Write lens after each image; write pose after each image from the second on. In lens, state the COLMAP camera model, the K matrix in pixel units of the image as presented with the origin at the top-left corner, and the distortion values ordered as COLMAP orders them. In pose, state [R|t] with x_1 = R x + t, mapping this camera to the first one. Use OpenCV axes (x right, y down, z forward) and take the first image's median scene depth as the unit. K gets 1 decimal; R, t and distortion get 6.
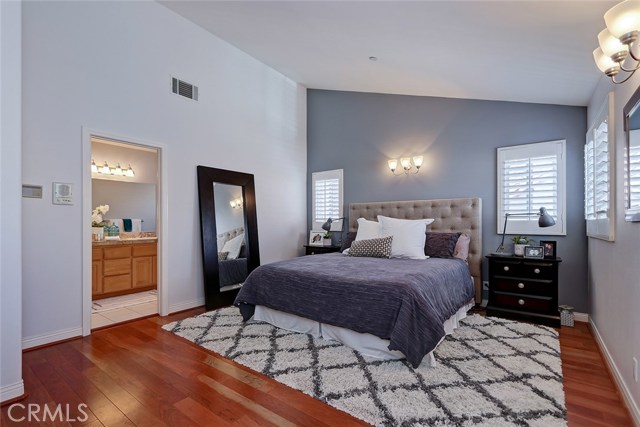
lens RADIAL K [[298.7, 0, 311.7], [0, 298.7, 223.3], [0, 0, 1]] dist [0.001349, -0.000215]
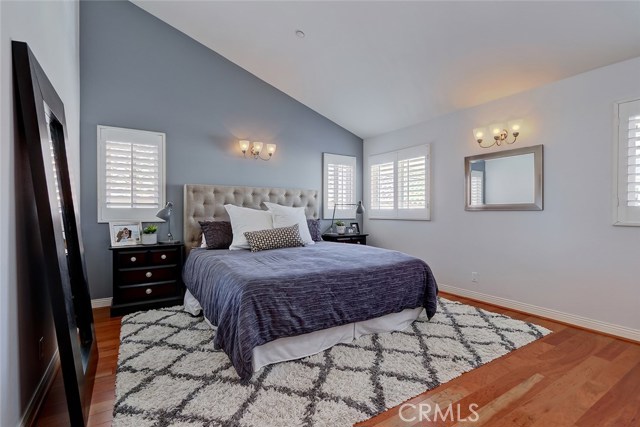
lens RADIAL K [[298.7, 0, 325.9], [0, 298.7, 211.3], [0, 0, 1]] dist [0.001349, -0.000215]
pose [[0.337687, 0.006573, 0.941235, -0.550610], [0.003528, 0.999960, -0.008248, 0.010689], [-0.941252, 0.006106, 0.337650, 0.523913]]
